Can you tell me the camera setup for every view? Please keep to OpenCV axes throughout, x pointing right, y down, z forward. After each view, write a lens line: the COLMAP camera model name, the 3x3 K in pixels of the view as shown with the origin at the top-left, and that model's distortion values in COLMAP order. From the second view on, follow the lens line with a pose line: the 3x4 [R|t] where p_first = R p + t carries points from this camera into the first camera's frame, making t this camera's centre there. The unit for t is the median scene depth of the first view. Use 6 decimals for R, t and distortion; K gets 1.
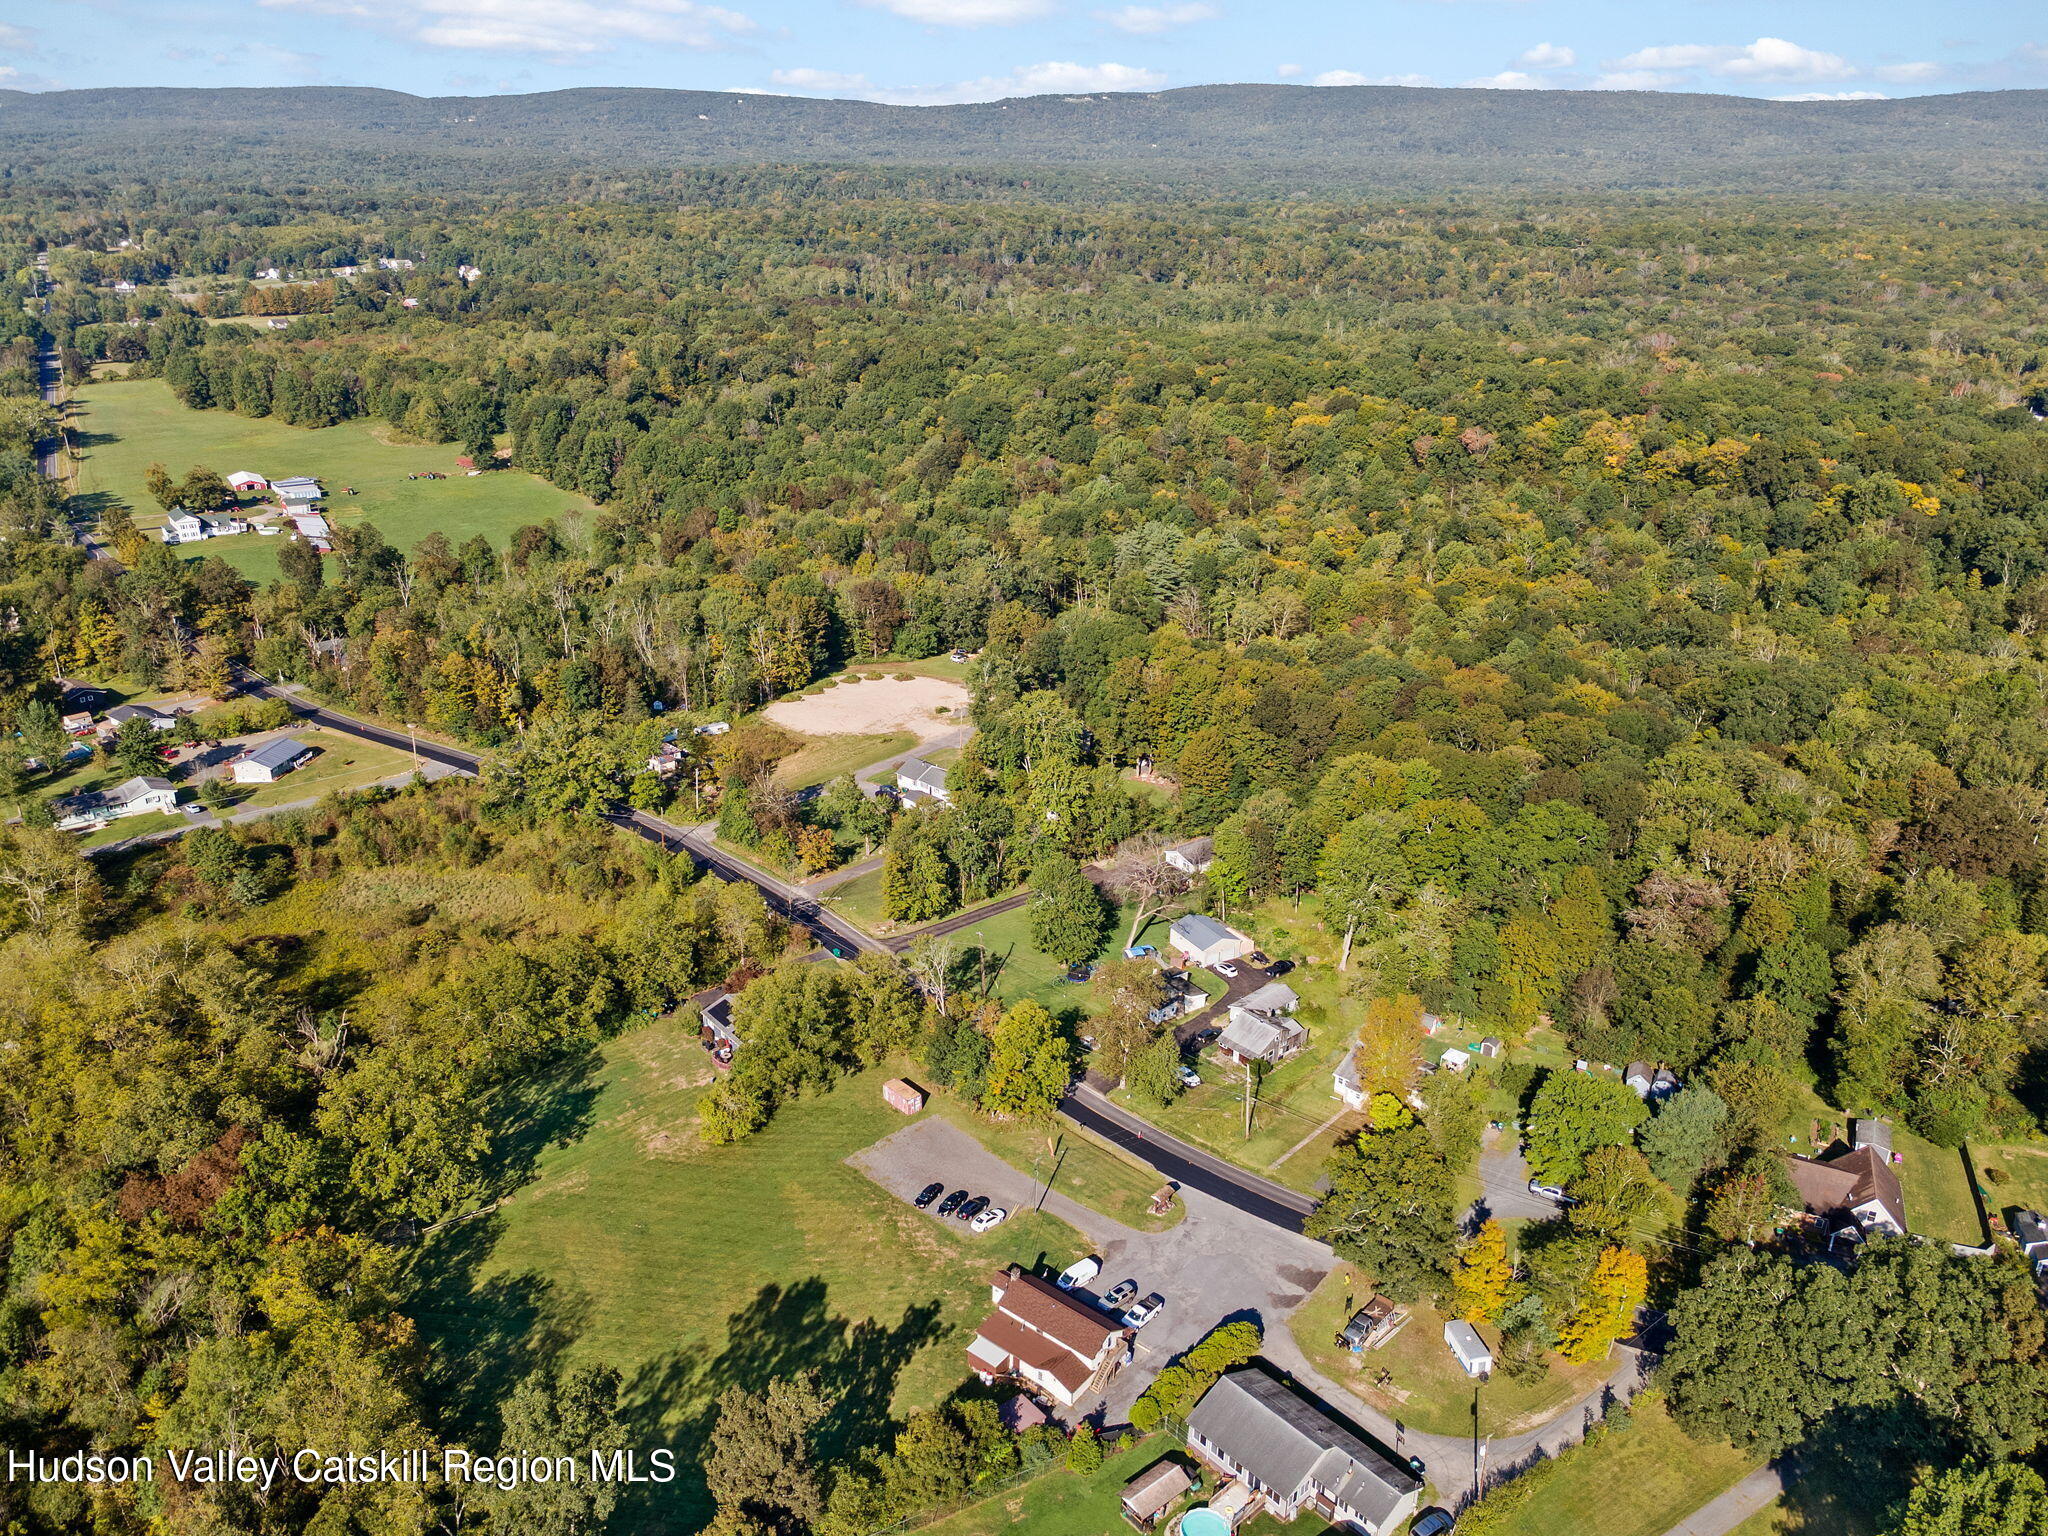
lens RADIAL K [[1492.9, 0, 1030.8], [0, 1492.9, 803.9], [0, 0, 1]] dist [0.026844, 0.030575]
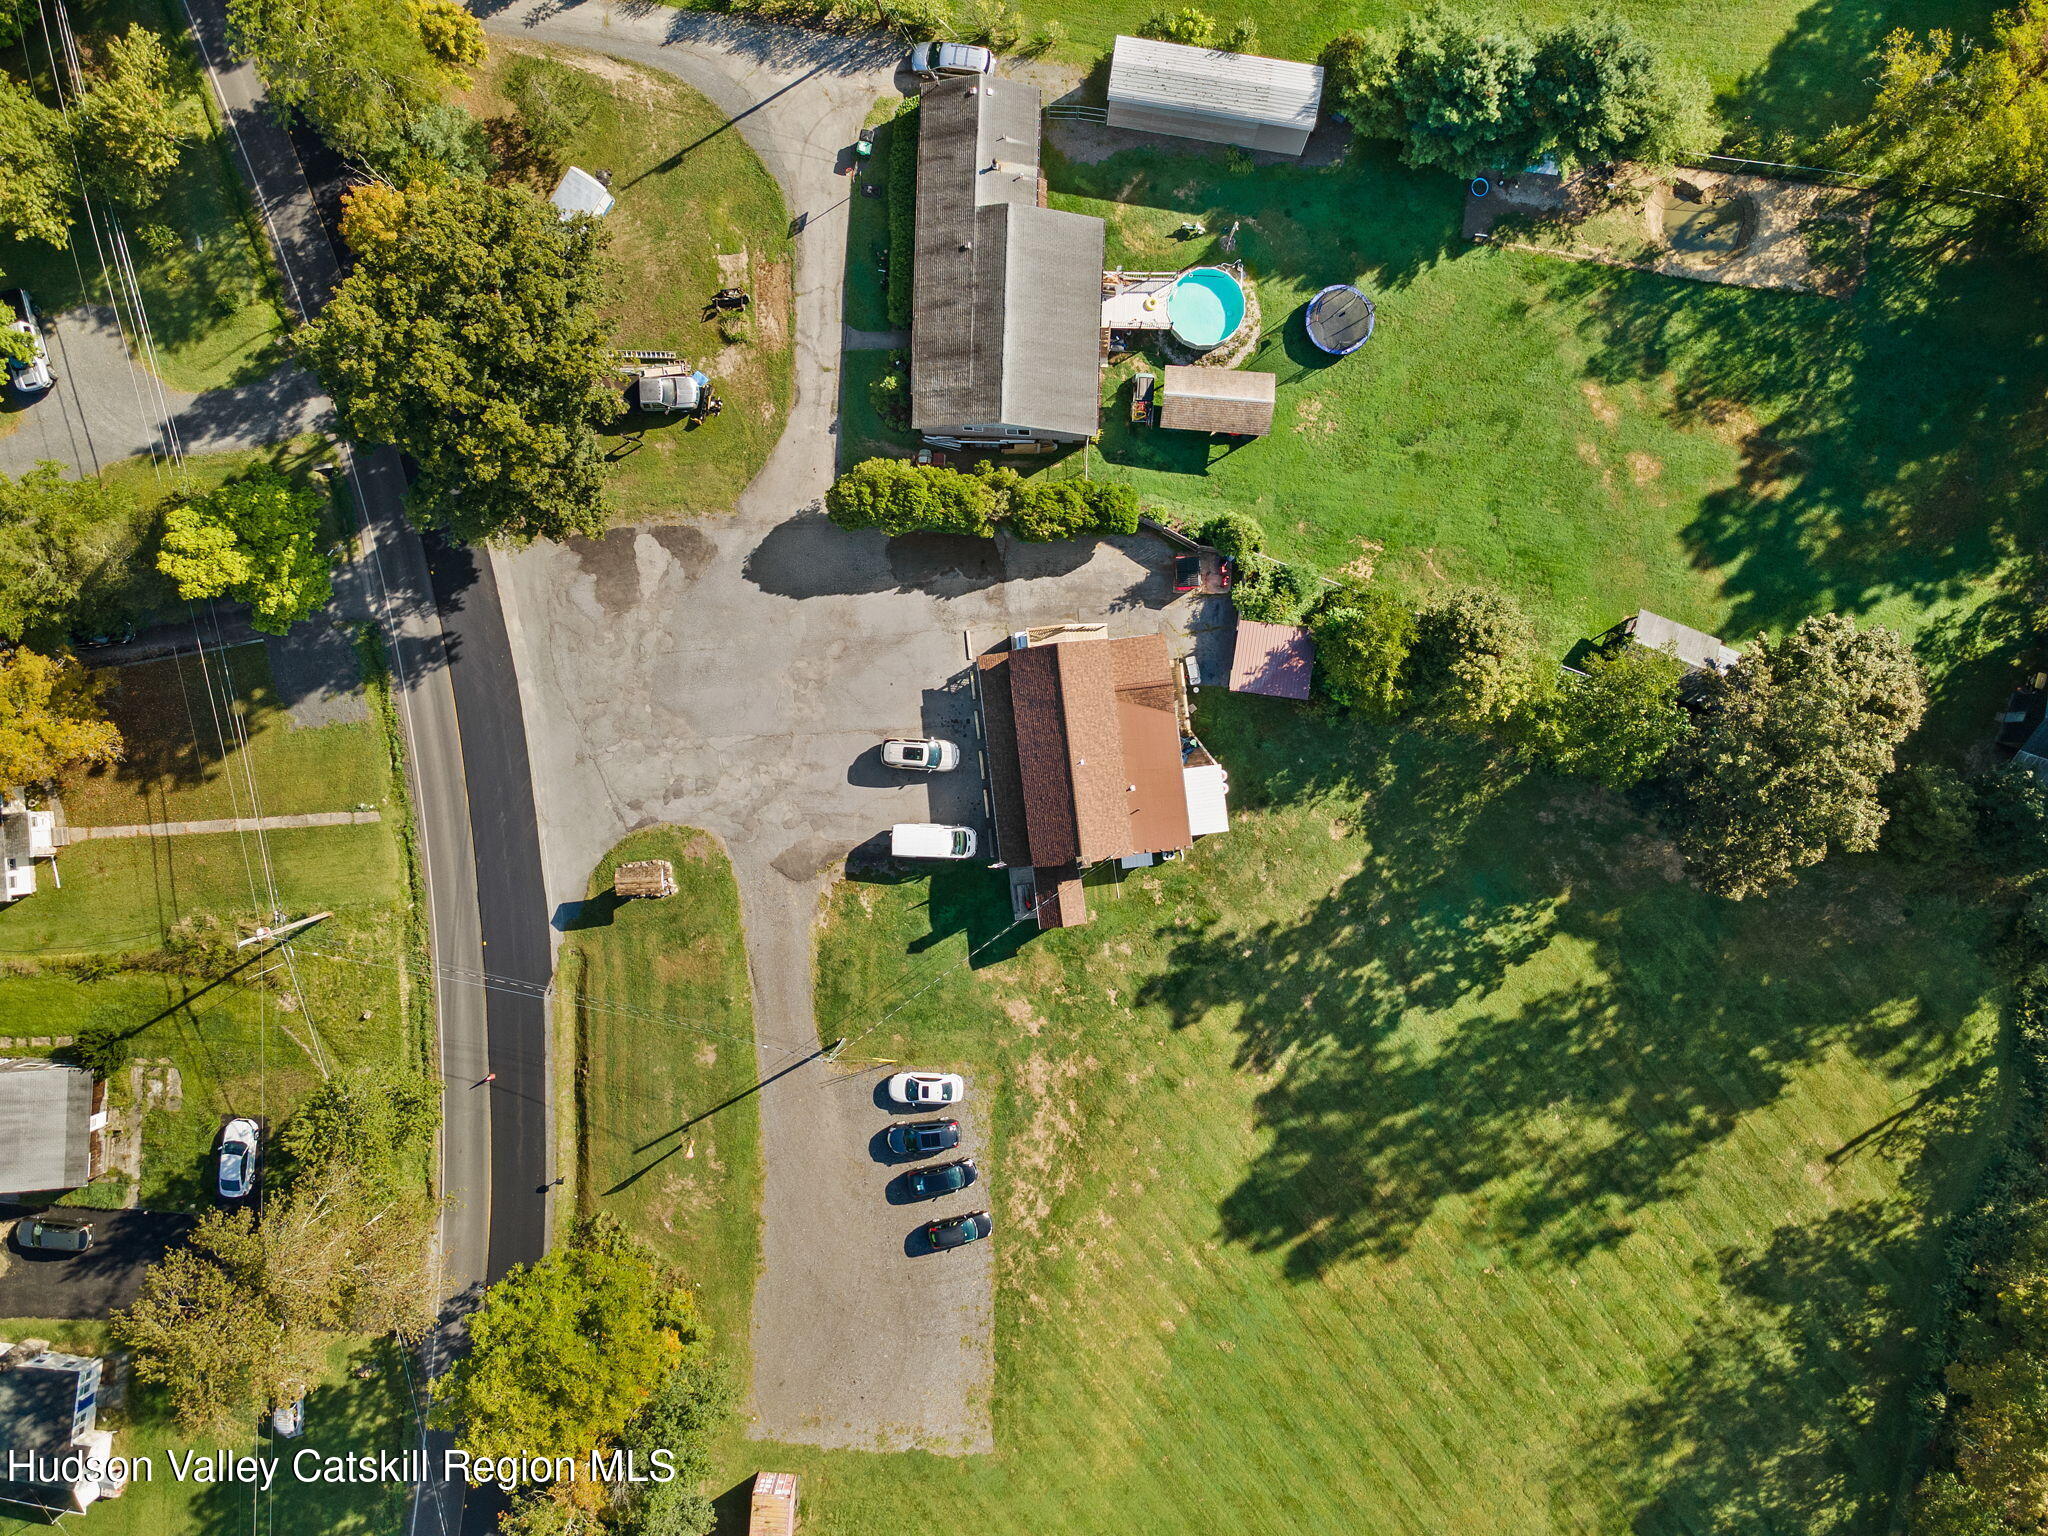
lens RADIAL K [[1492.9, 0, 1030.8], [0, 1492.9, 803.9], [0, 0, 1]] dist [0.026844, 0.030575]
pose [[-0.708846, -0.705288, -0.010278, 0.018052], [0.284555, -0.299262, 0.910753, -0.132644], [-0.645419, 0.642659, 0.412824, 0.644409]]
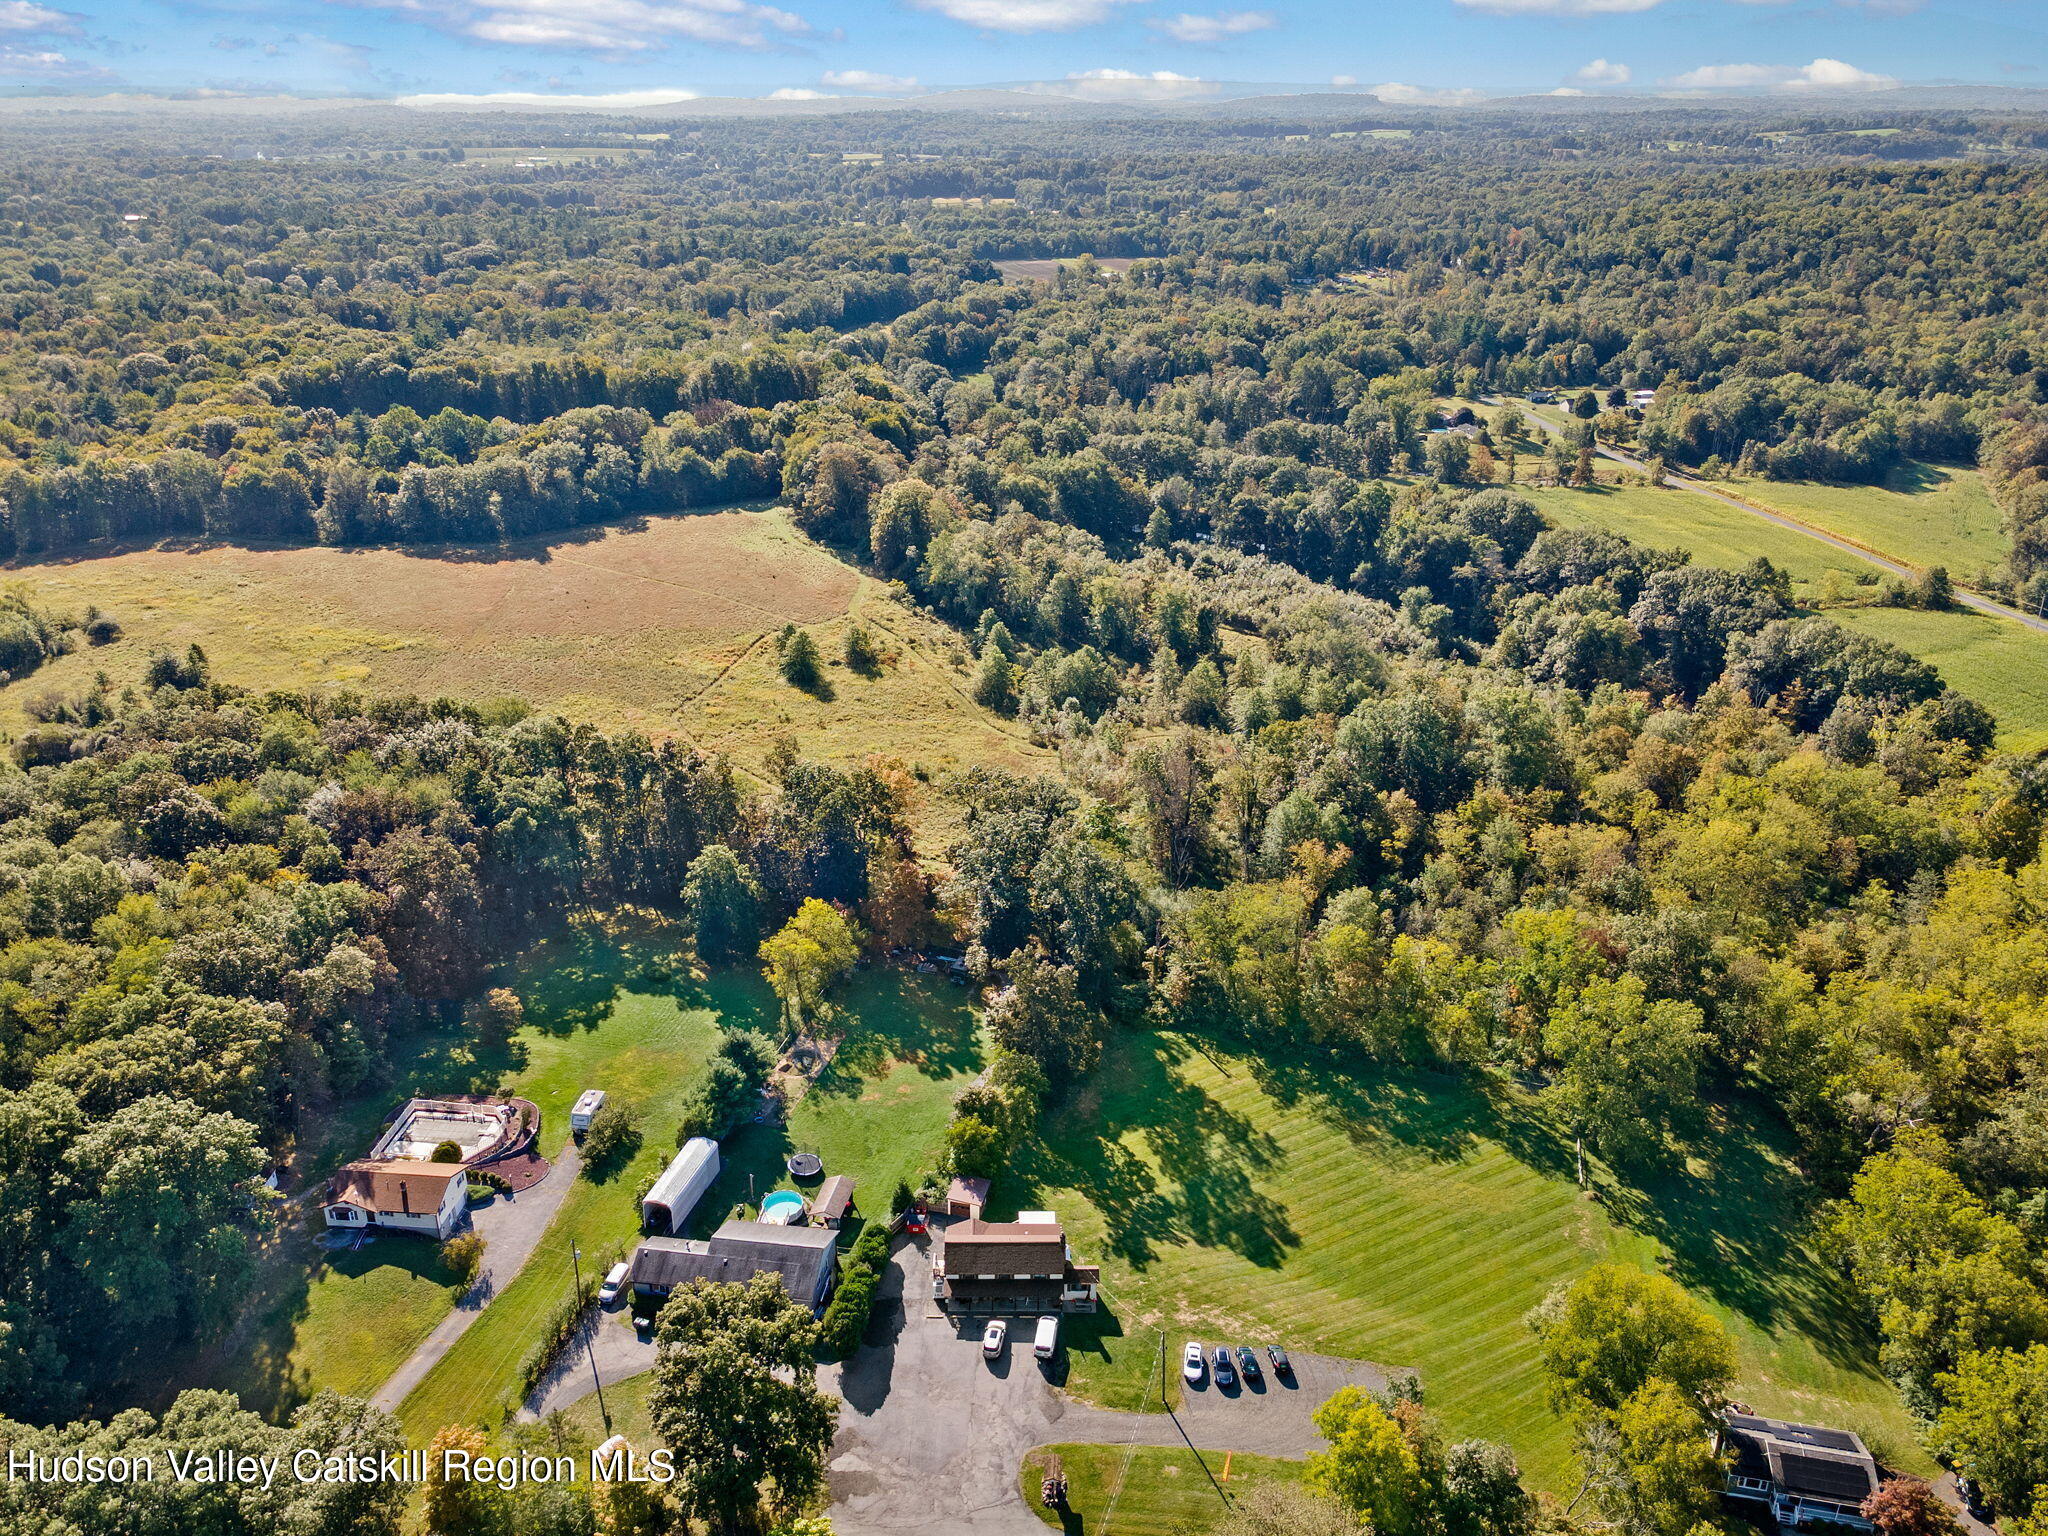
lens RADIAL K [[1532.6, 0, 1024.0], [0, 1532.6, 768.0], [0, 0, 1]] dist [0.027008, 0.017534]
pose [[-0.775036, 0.230943, -0.588204, 0.439402], [-0.270854, 0.719578, 0.639410, -0.452846], [0.570927, 0.654883, -0.495147, 1.056681]]
